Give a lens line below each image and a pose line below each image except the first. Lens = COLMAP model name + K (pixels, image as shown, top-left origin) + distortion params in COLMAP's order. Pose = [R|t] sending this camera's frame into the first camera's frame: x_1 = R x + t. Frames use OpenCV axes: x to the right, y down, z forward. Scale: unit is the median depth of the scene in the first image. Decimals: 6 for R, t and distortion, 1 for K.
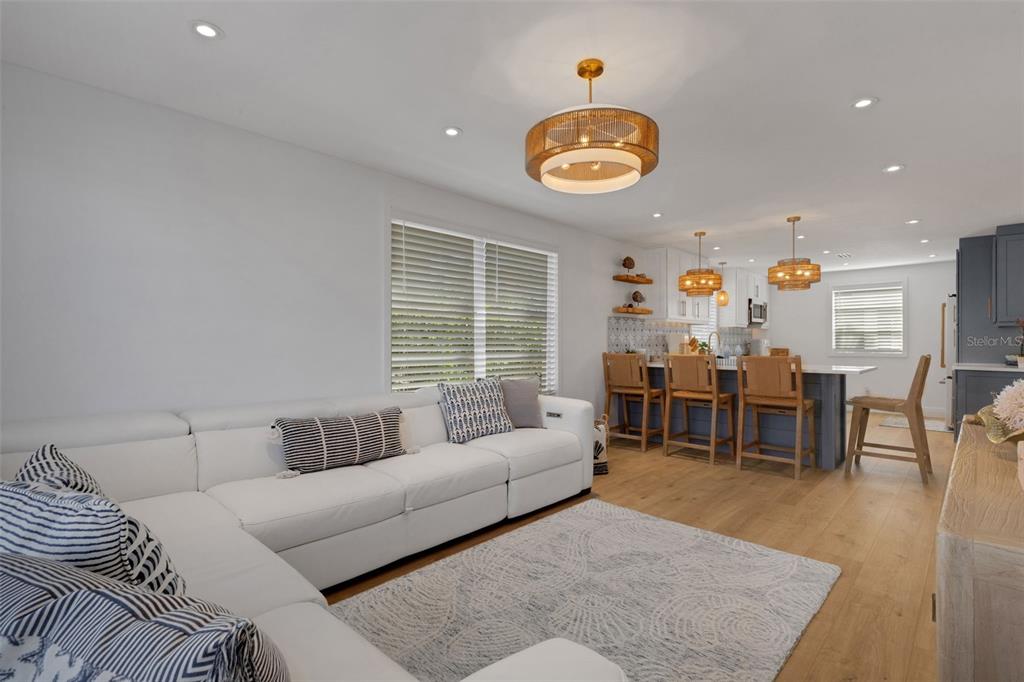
lens RADIAL K [[484.2, 0, 535.7], [0, 484.2, 344.0], [0, 0, 1]] dist [0.035662, 0.000067]
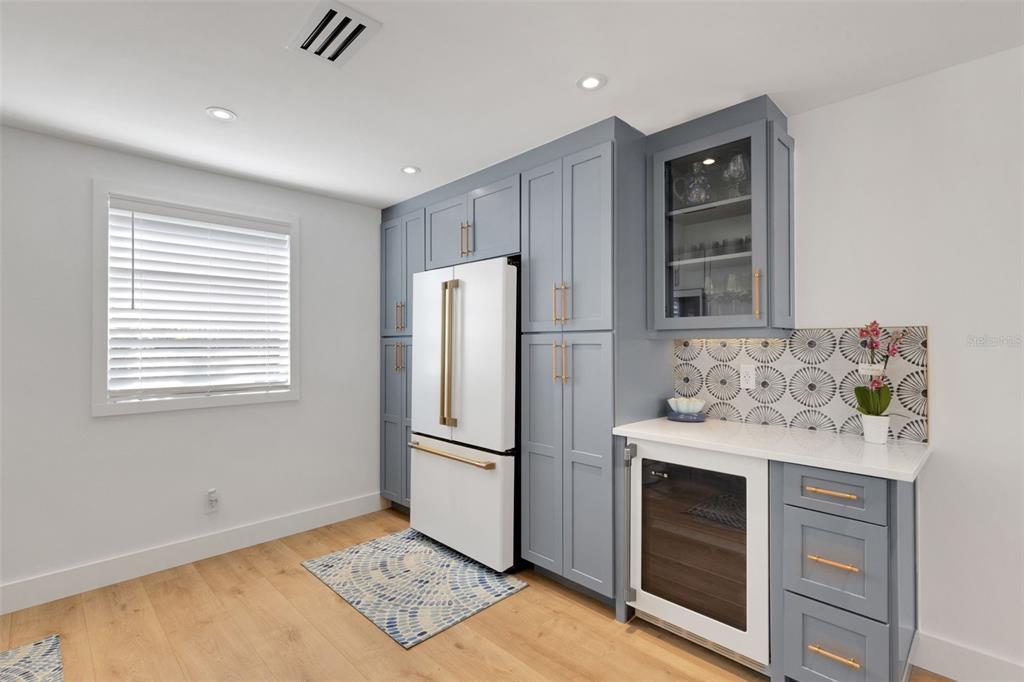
lens RADIAL K [[477.2, 0, 520.1], [0, 477.2, 341.4], [0, 0, 1]] dist [0.009747, 0.000110]
pose [[0.061959, 0.006493, 0.998058, 0.445662], [0.005150, 0.999963, -0.006825, -0.027897], [-0.998065, 0.005563, 0.061924, 1.028465]]
